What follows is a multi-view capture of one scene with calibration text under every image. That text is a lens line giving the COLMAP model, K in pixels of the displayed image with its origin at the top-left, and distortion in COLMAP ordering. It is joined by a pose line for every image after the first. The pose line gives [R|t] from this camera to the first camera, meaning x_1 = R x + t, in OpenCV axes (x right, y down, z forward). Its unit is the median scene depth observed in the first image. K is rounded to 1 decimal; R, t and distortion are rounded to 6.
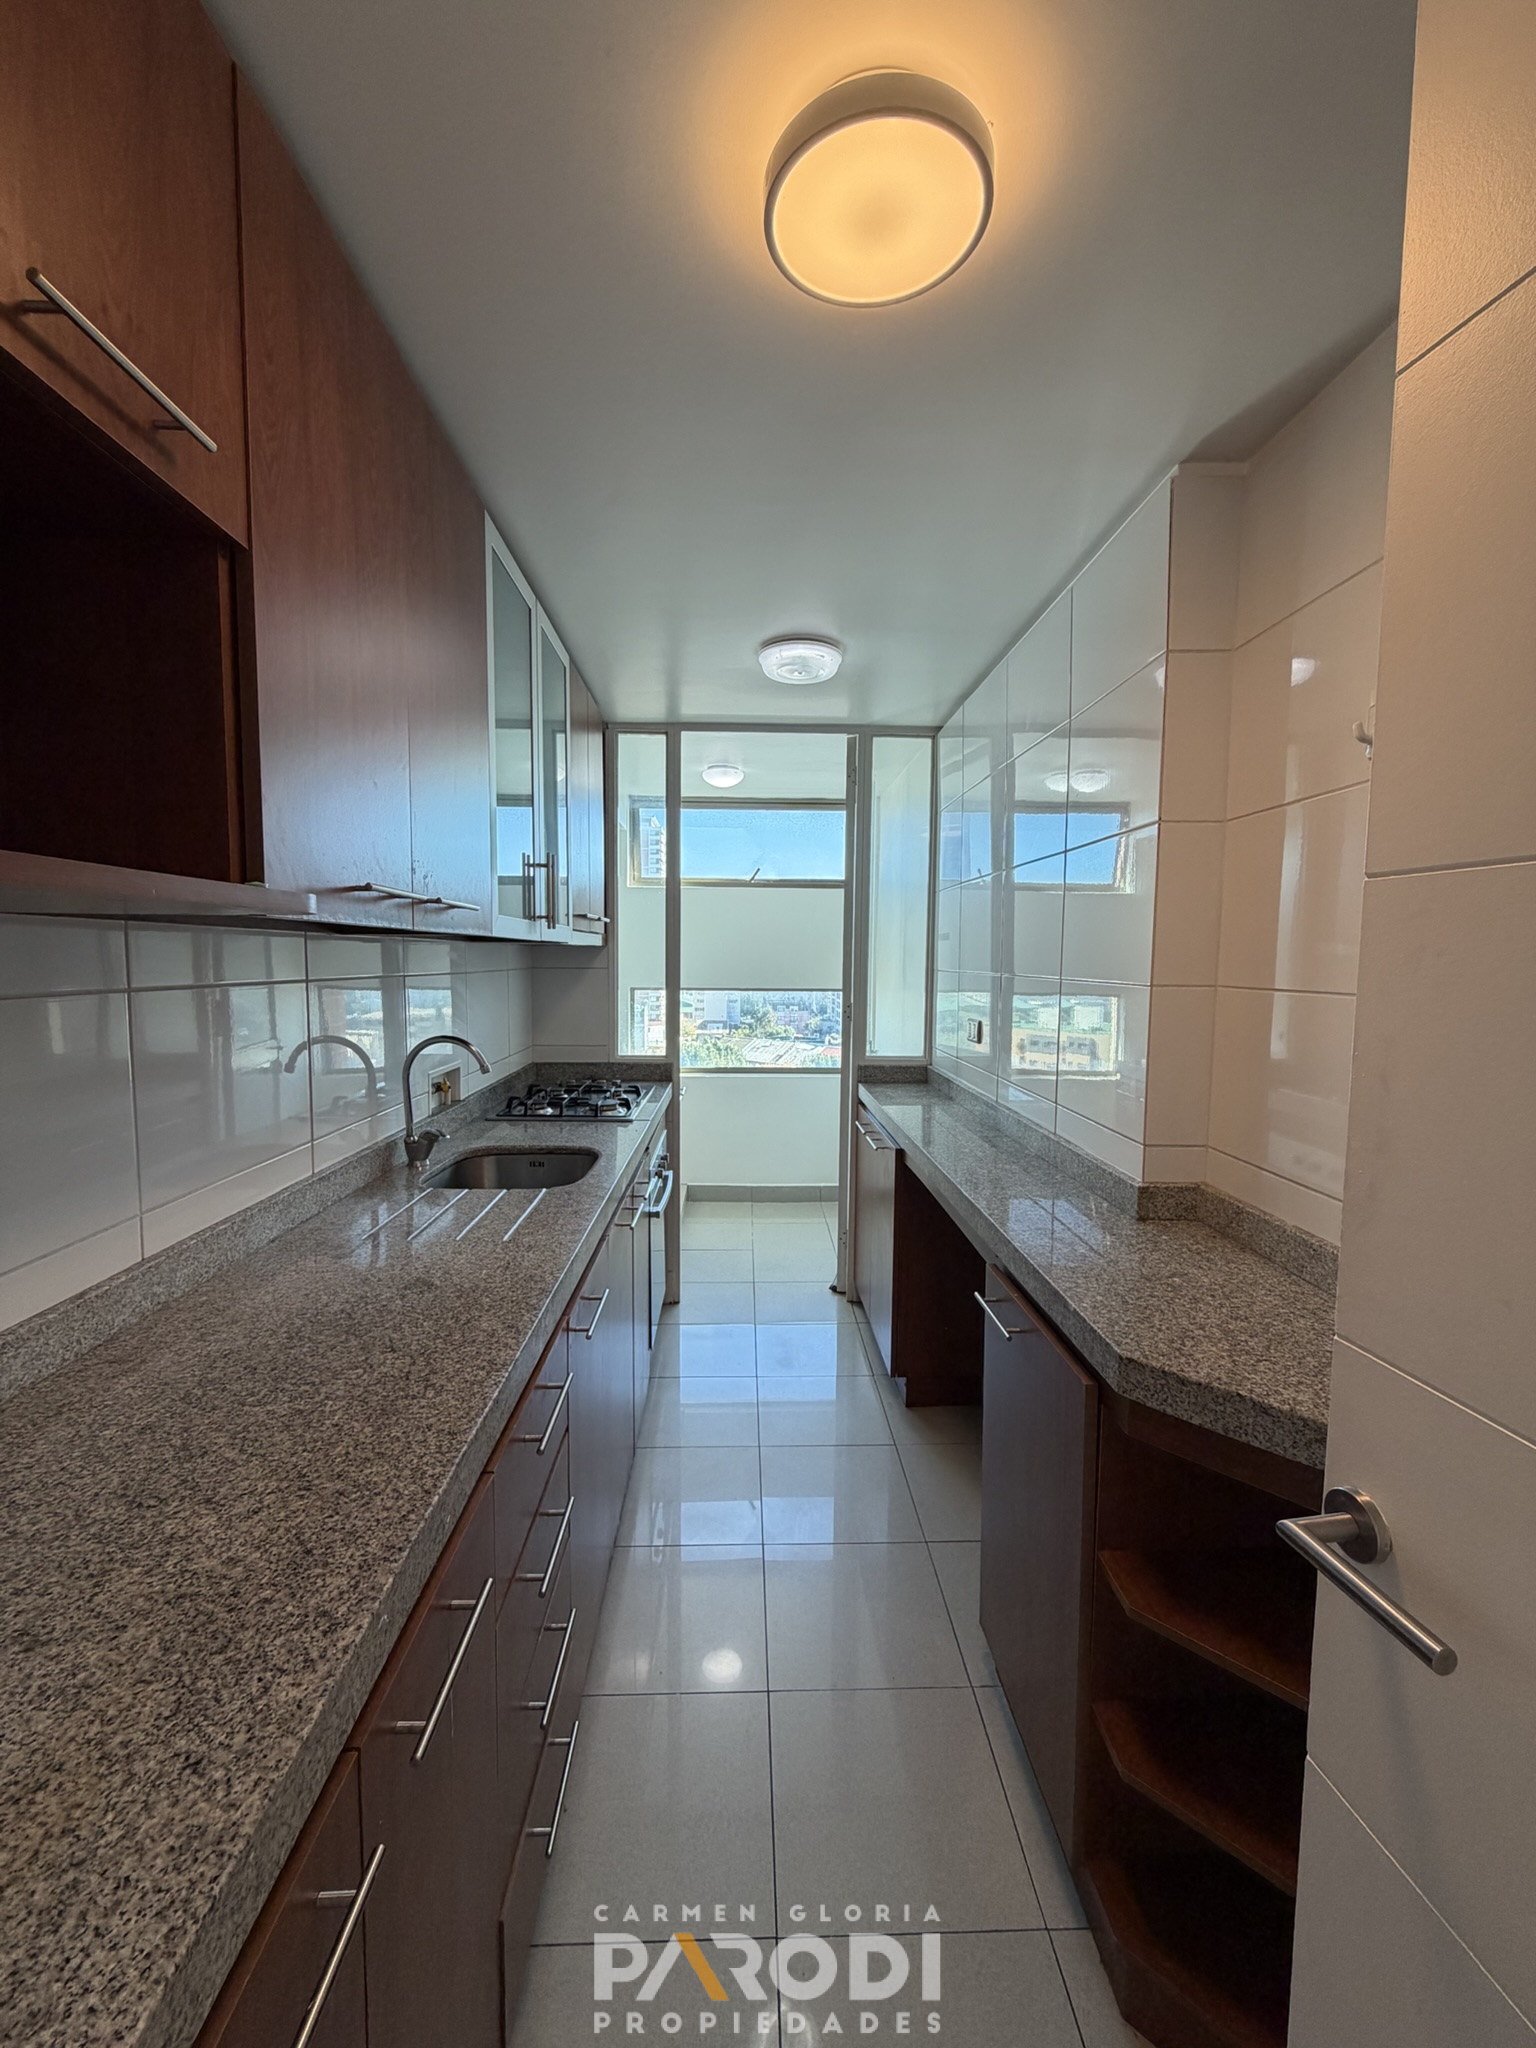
lens RADIAL K [[816.9, 0, 768.0], [0, 816.9, 1024.0], [0, 0, 1]] dist [-0.001068, -0.000082]
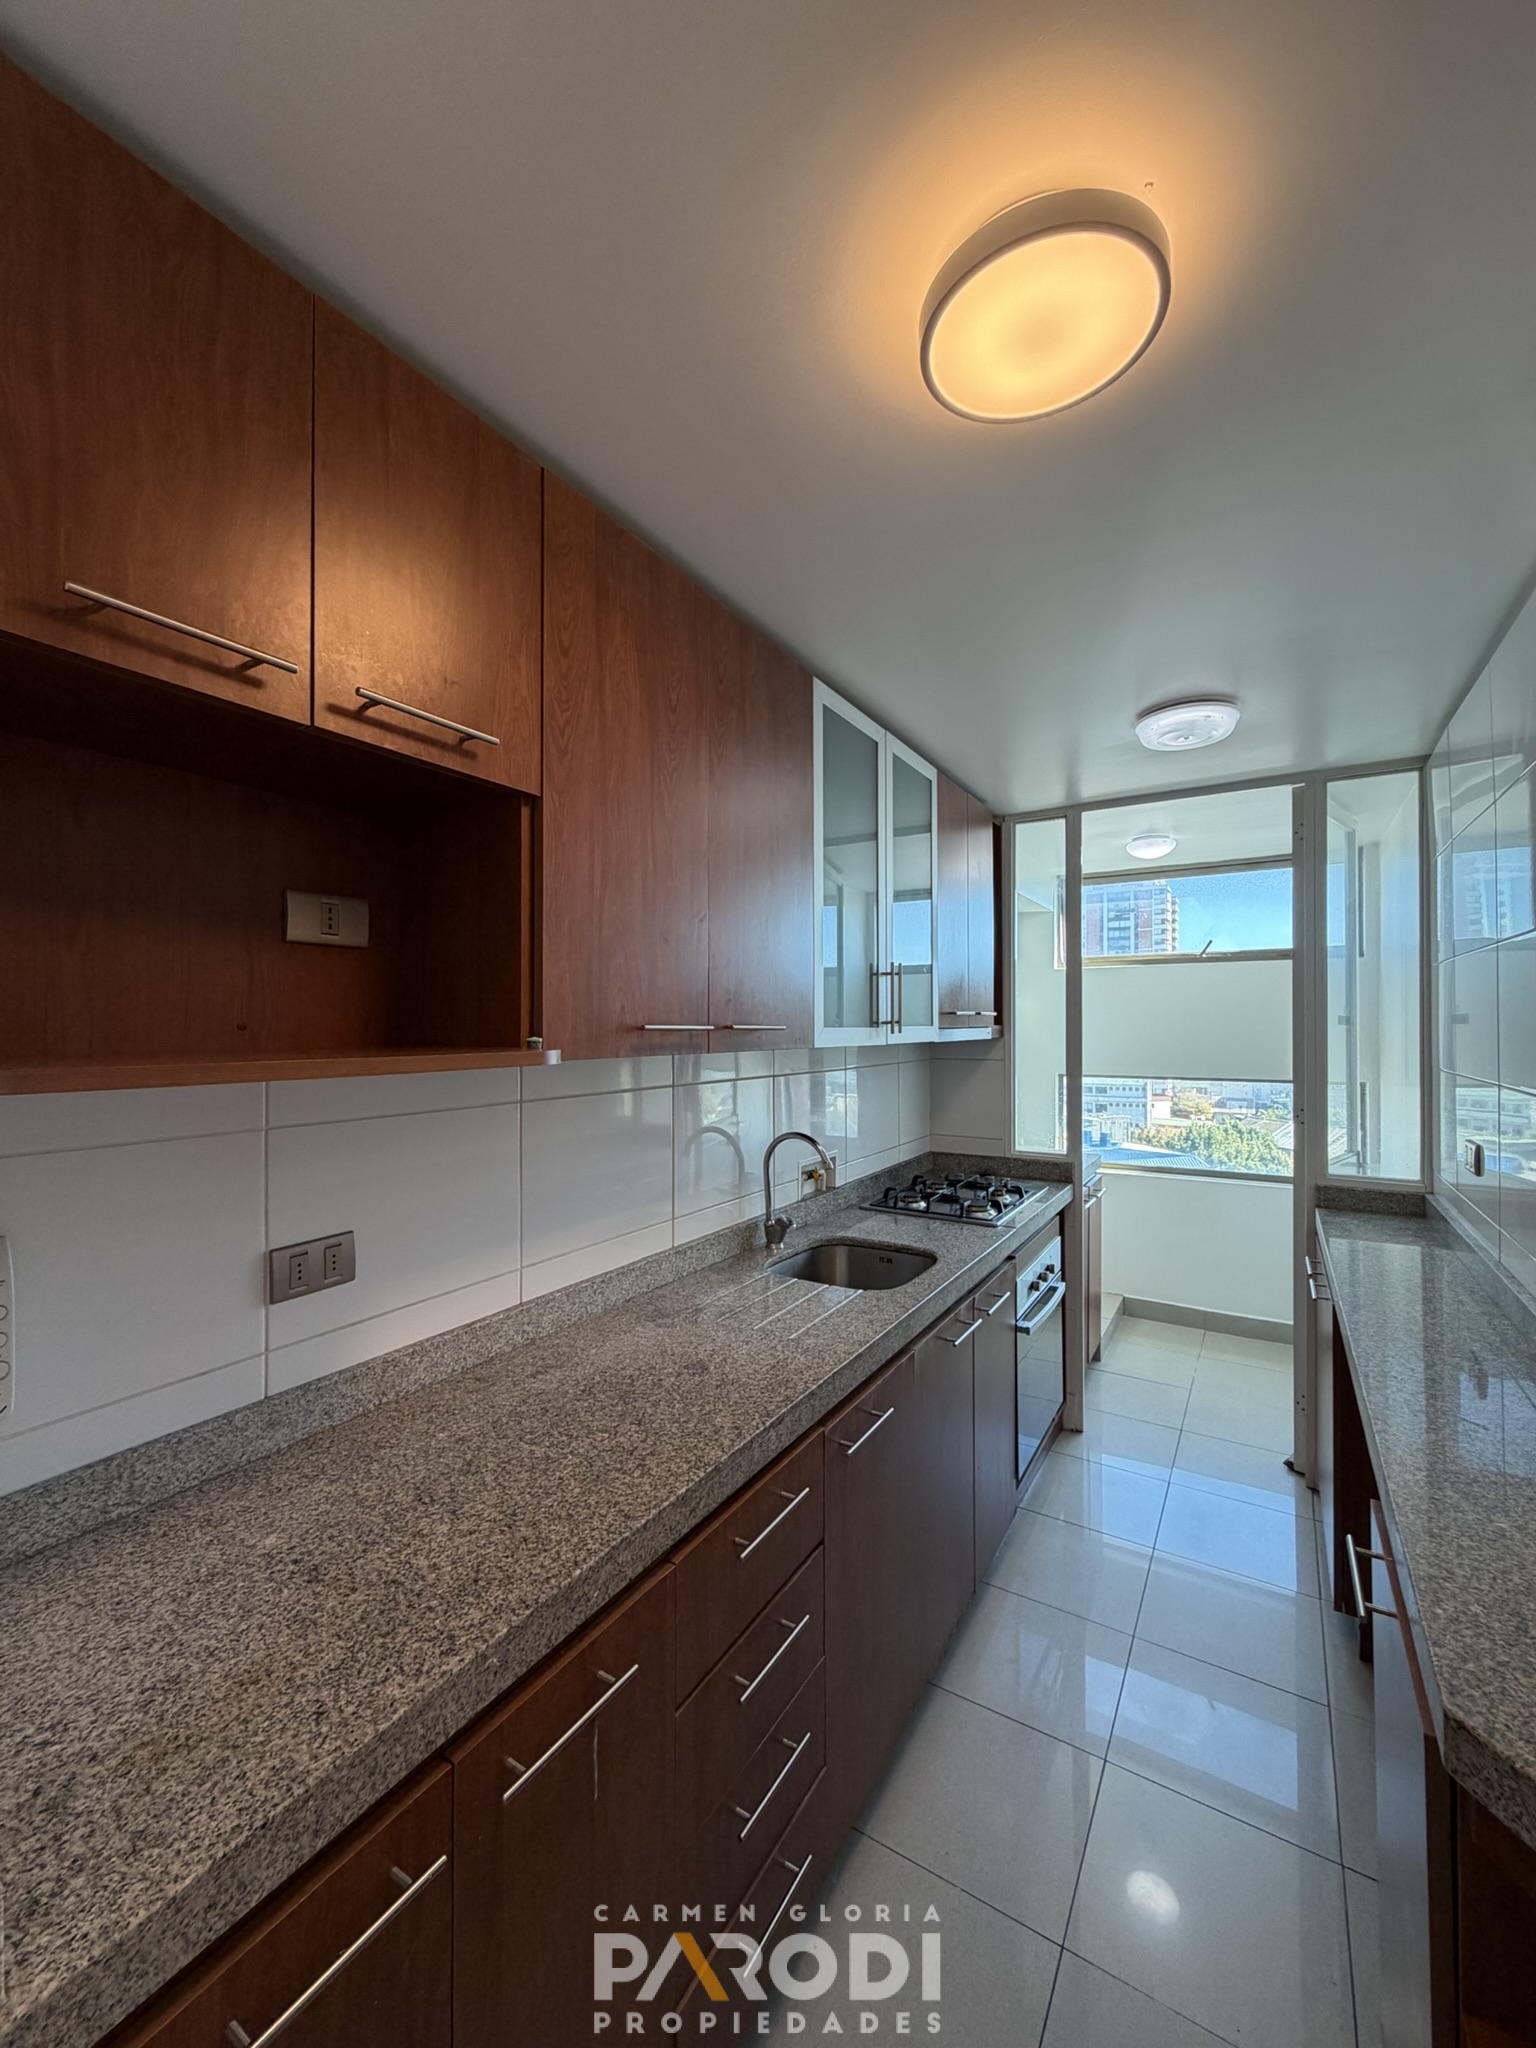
lens RADIAL K [[816.9, 0, 768.0], [0, 816.9, 1024.0], [0, 0, 1]] dist [-0.001068, -0.000082]
pose [[0.830929, -0.011860, -0.556252, 0.182251], [-0.034881, 0.996696, -0.073357, -0.047380], [0.555284, 0.080357, 0.827769, 0.045853]]
